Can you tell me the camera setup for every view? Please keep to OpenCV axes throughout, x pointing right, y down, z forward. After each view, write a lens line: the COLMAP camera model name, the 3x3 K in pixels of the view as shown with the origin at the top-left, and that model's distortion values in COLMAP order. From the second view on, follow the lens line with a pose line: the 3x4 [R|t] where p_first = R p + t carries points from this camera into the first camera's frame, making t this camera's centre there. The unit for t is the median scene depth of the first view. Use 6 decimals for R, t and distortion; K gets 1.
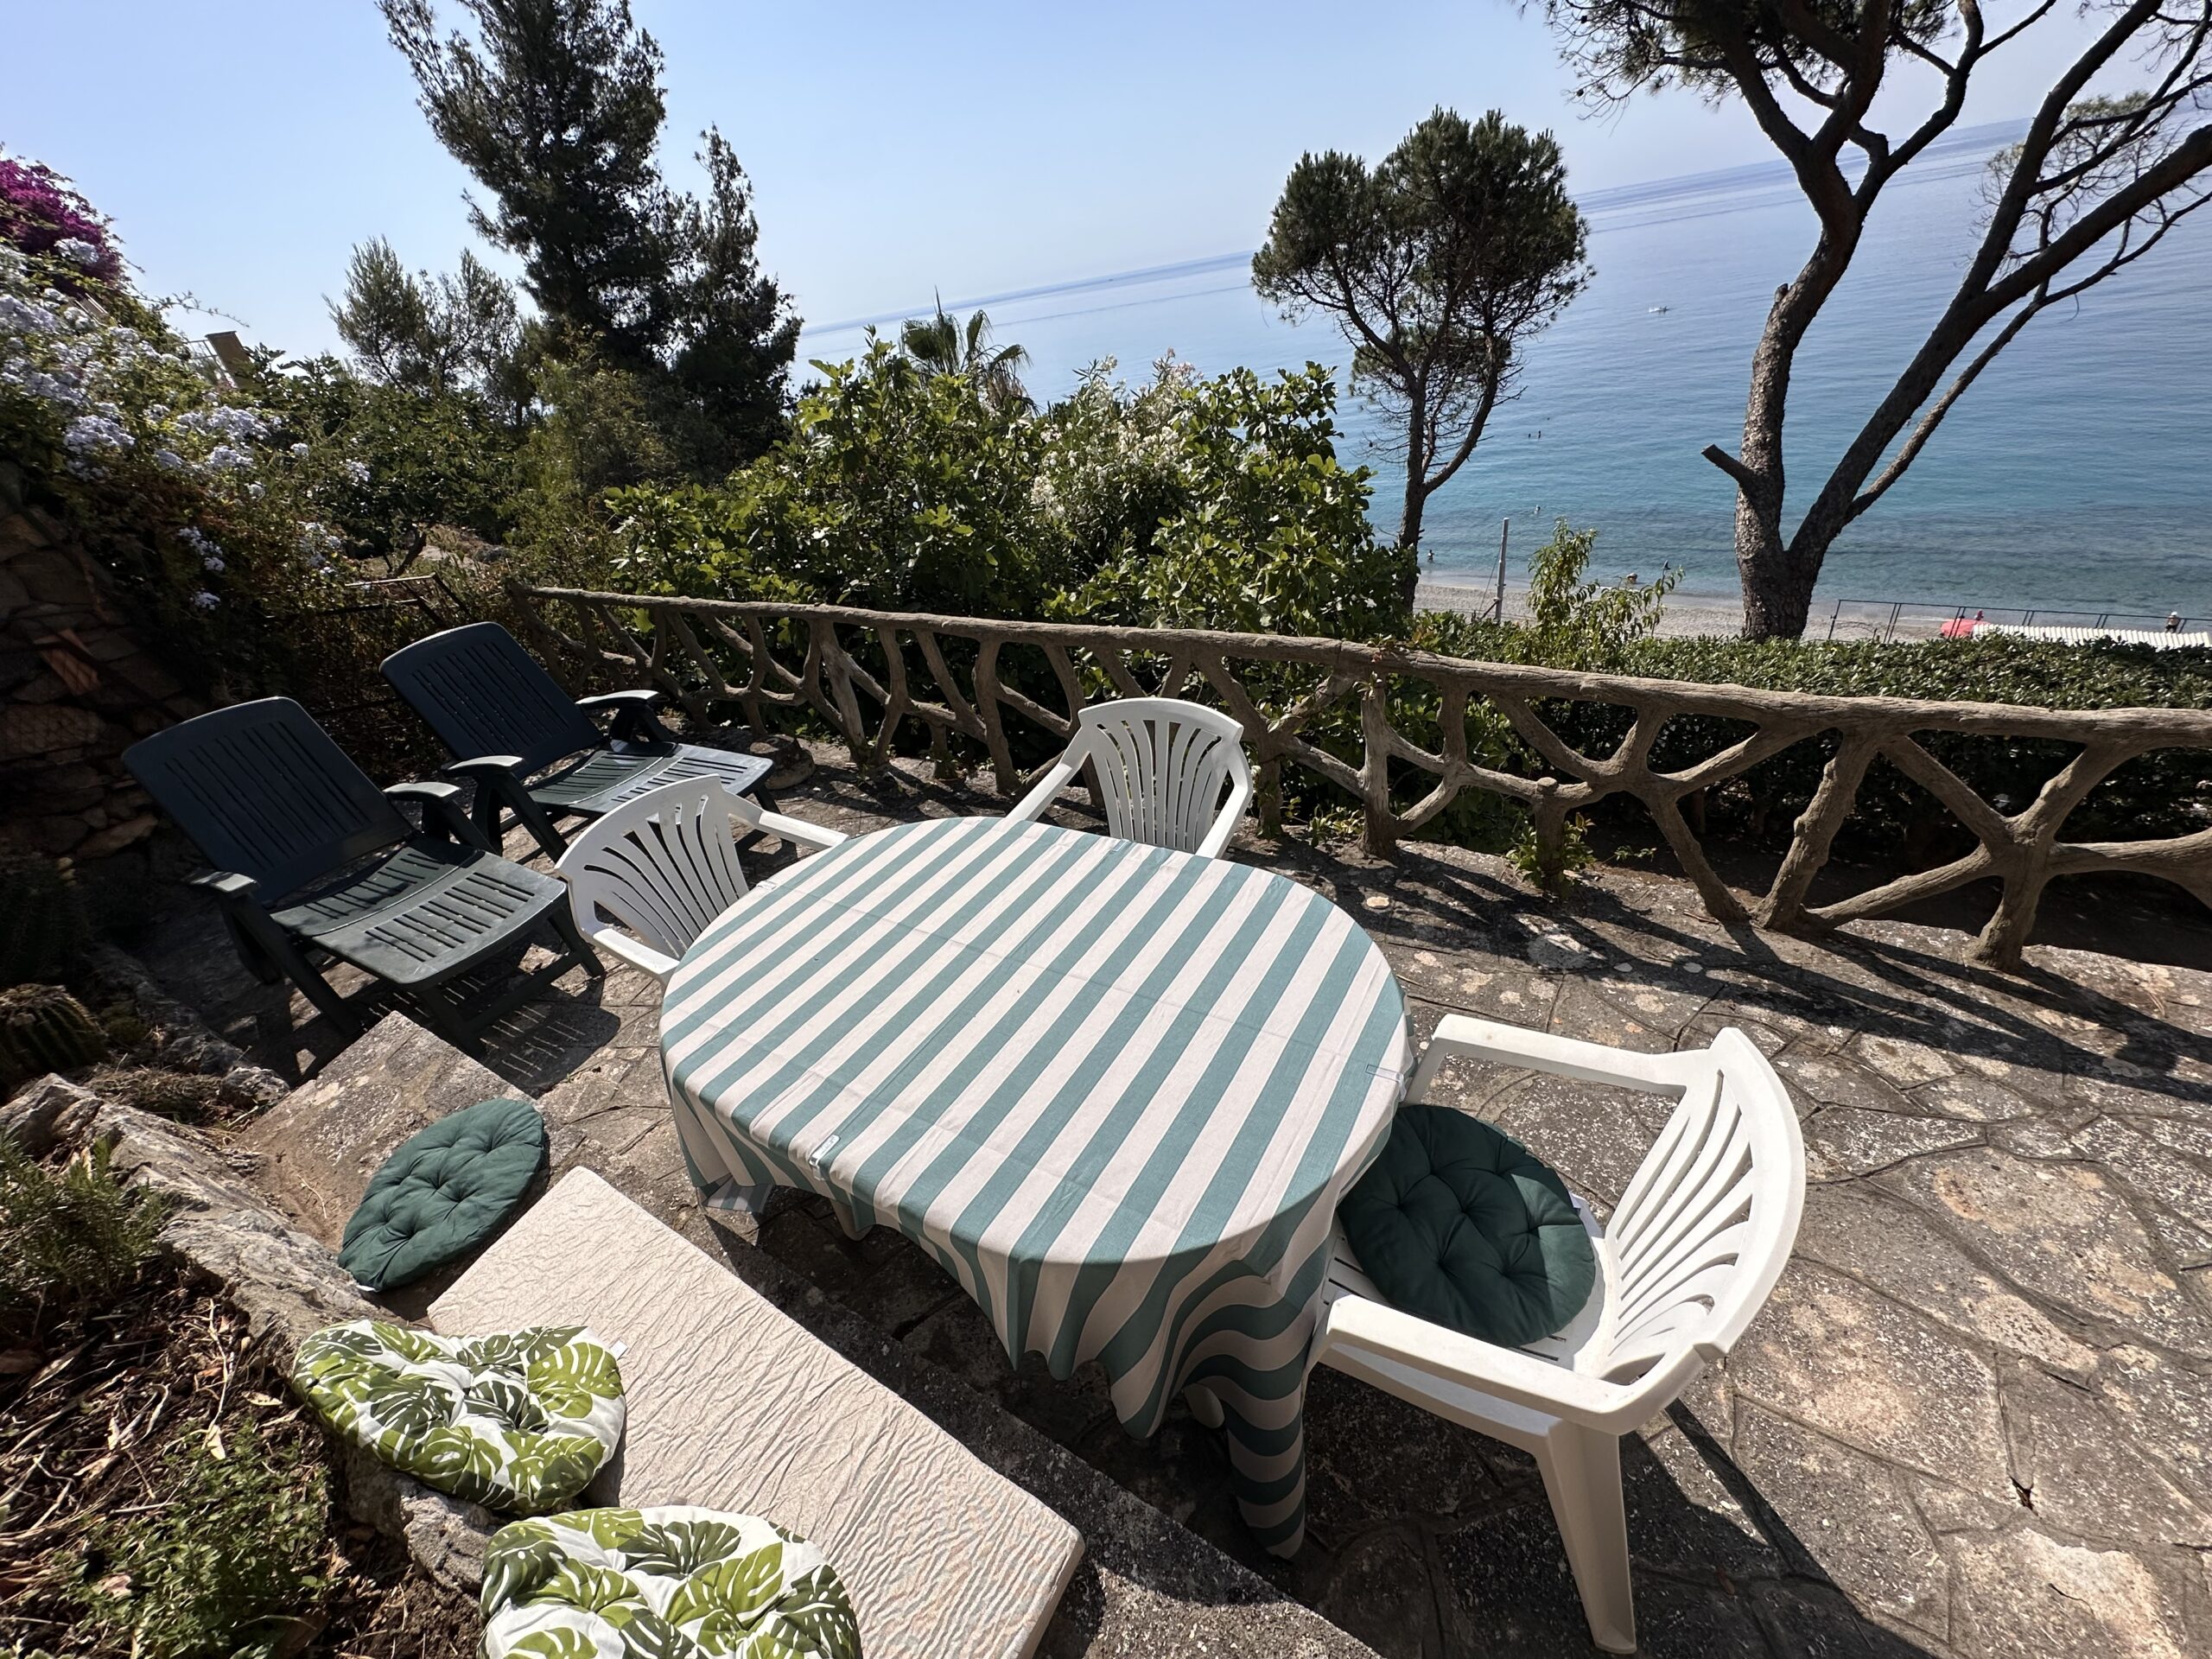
lens RADIAL K [[886.5, 0, 1105.5], [0, 886.5, 830.6], [0, 0, 1]] dist [-0.000993, -0.000329]
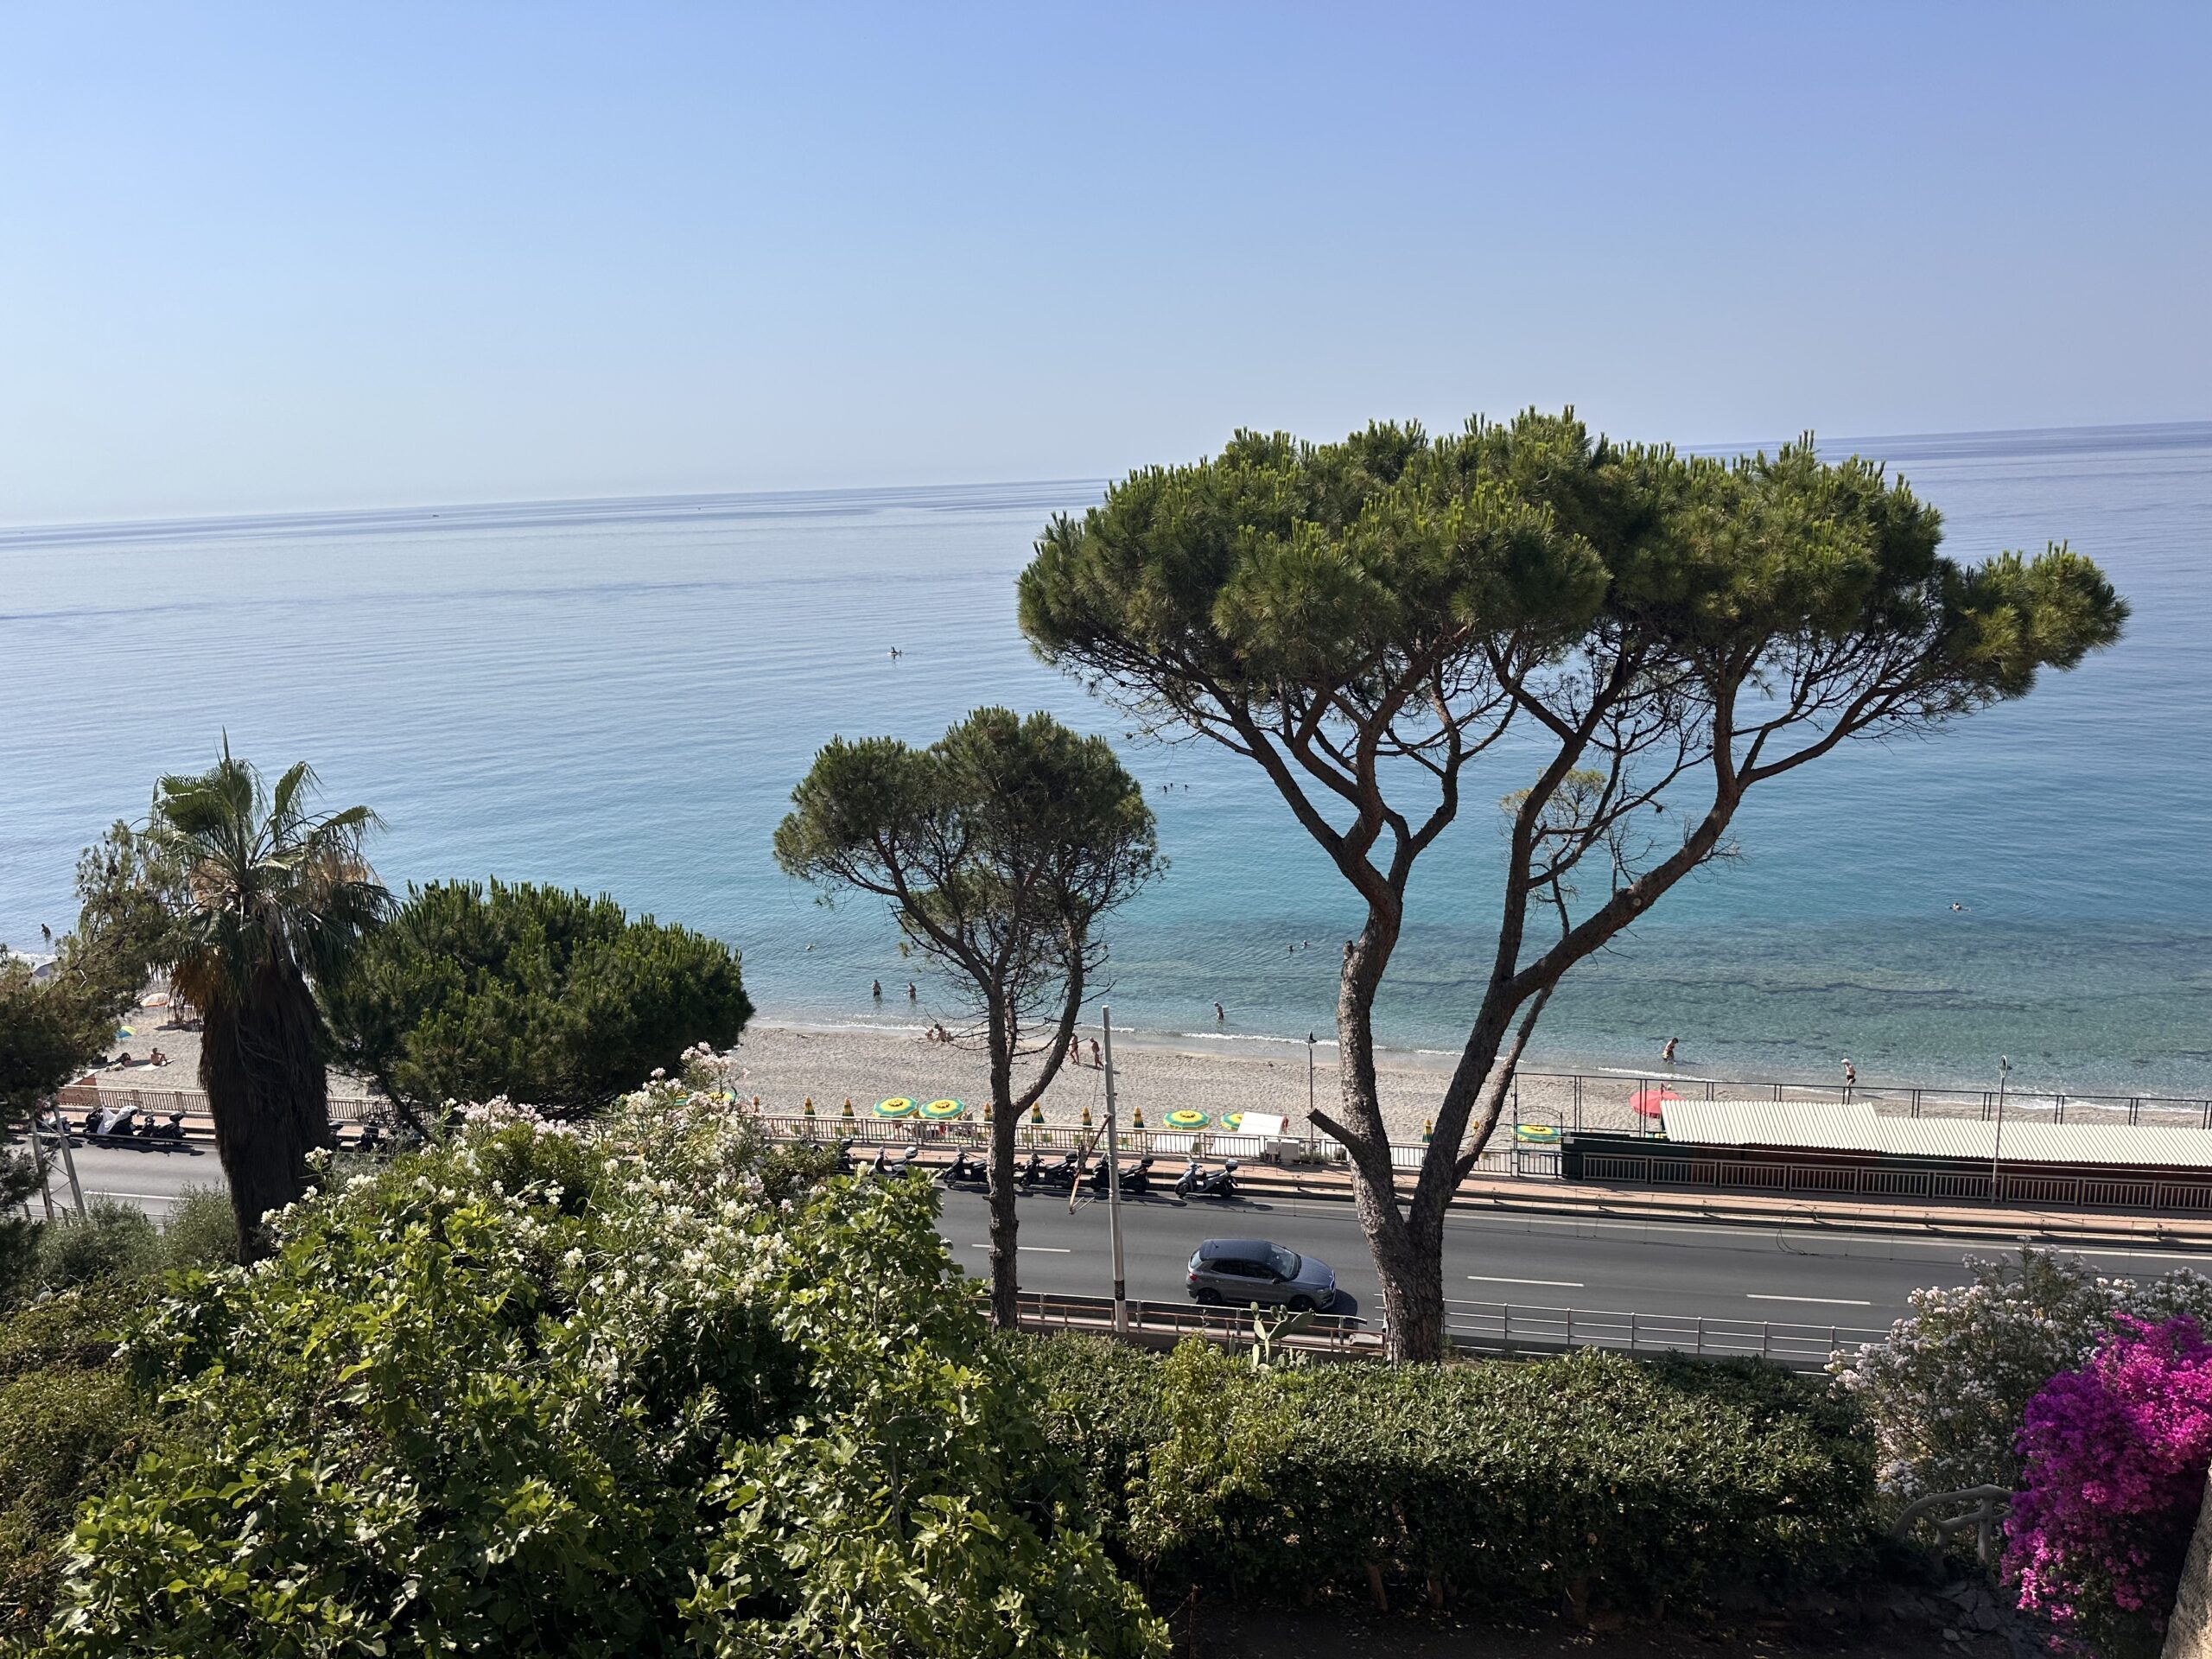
lens RADIAL K [[1559.3, 0, 1123.2], [0, 1559.3, 839.4], [0, 0, 1]] dist [0.051349, -0.050962]
pose [[0.912338, 0.011471, 0.409278, -0.167489], [0.137574, 0.932901, -0.332819, -0.202567], [-0.385634, 0.359949, 0.849543, -0.418548]]
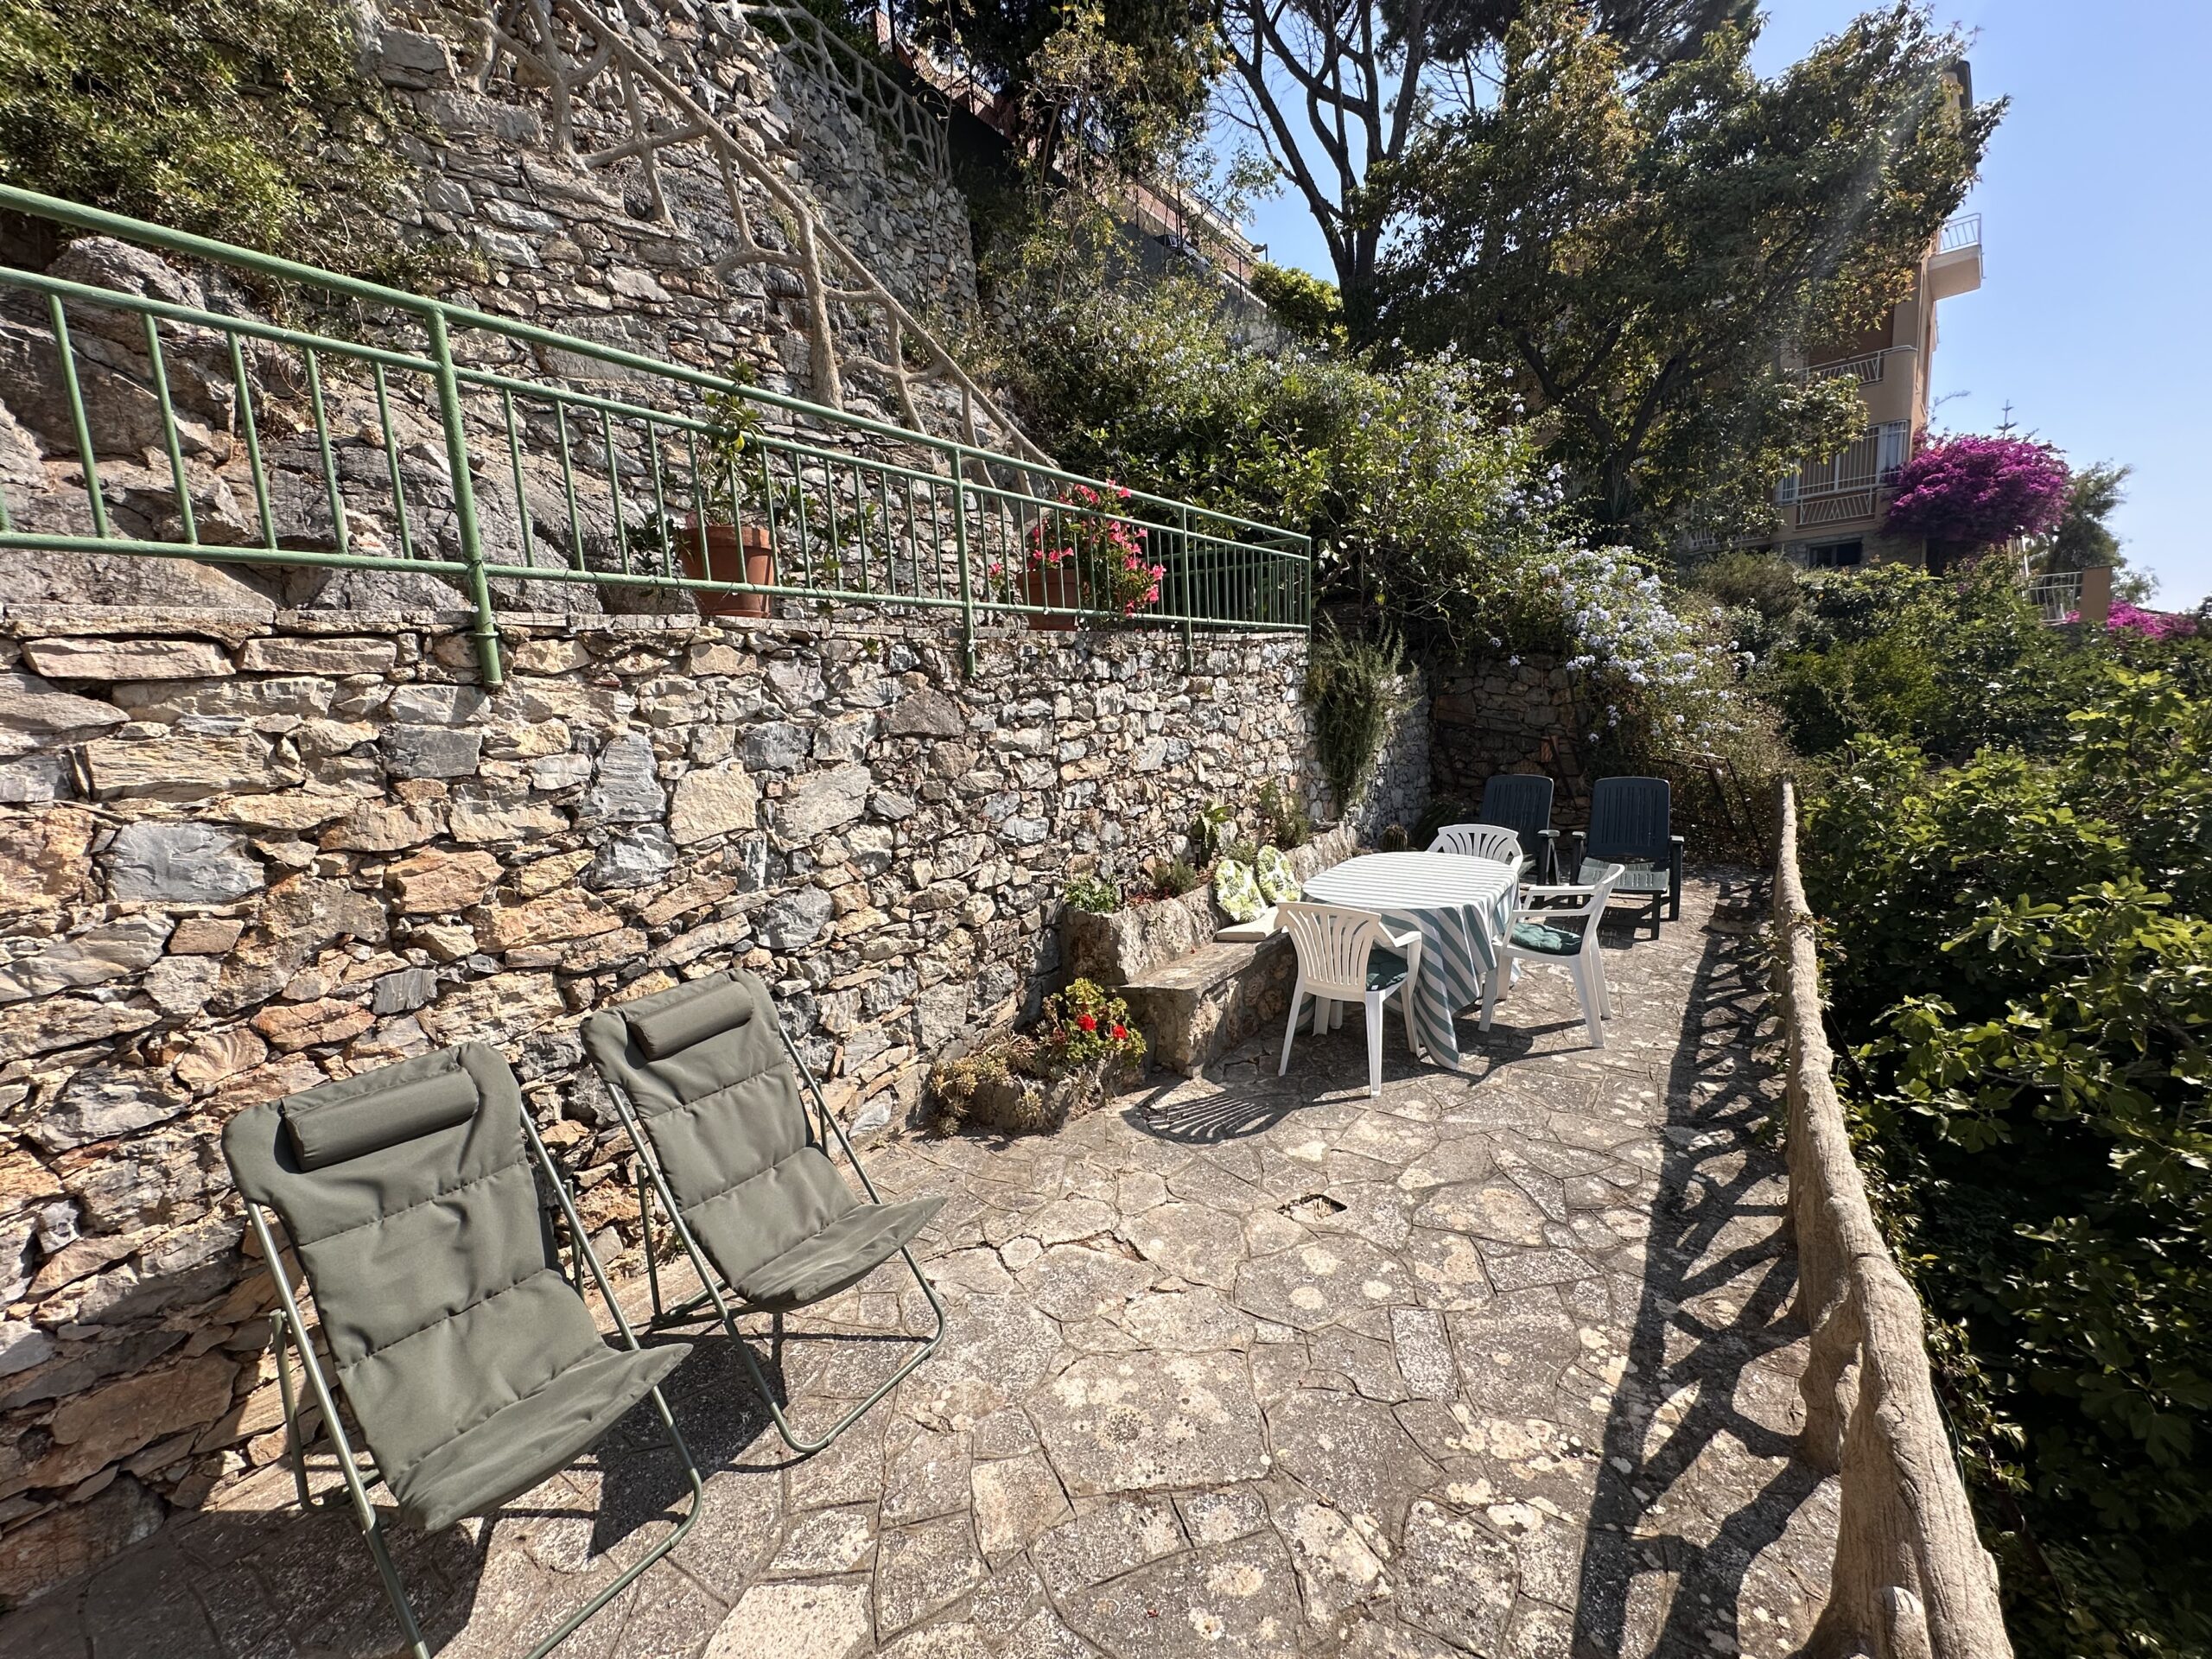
lens RADIAL K [[886.5, 0, 1106.5], [0, 886.5, 823.7], [0, 0, 1]] dist [-0.000993, -0.000329]
pose [[-0.076812, 0.285444, -0.955312, 0.491288], [-0.469889, 0.834702, 0.287188, -0.066555], [0.879377, 0.470951, 0.070012, -0.030014]]
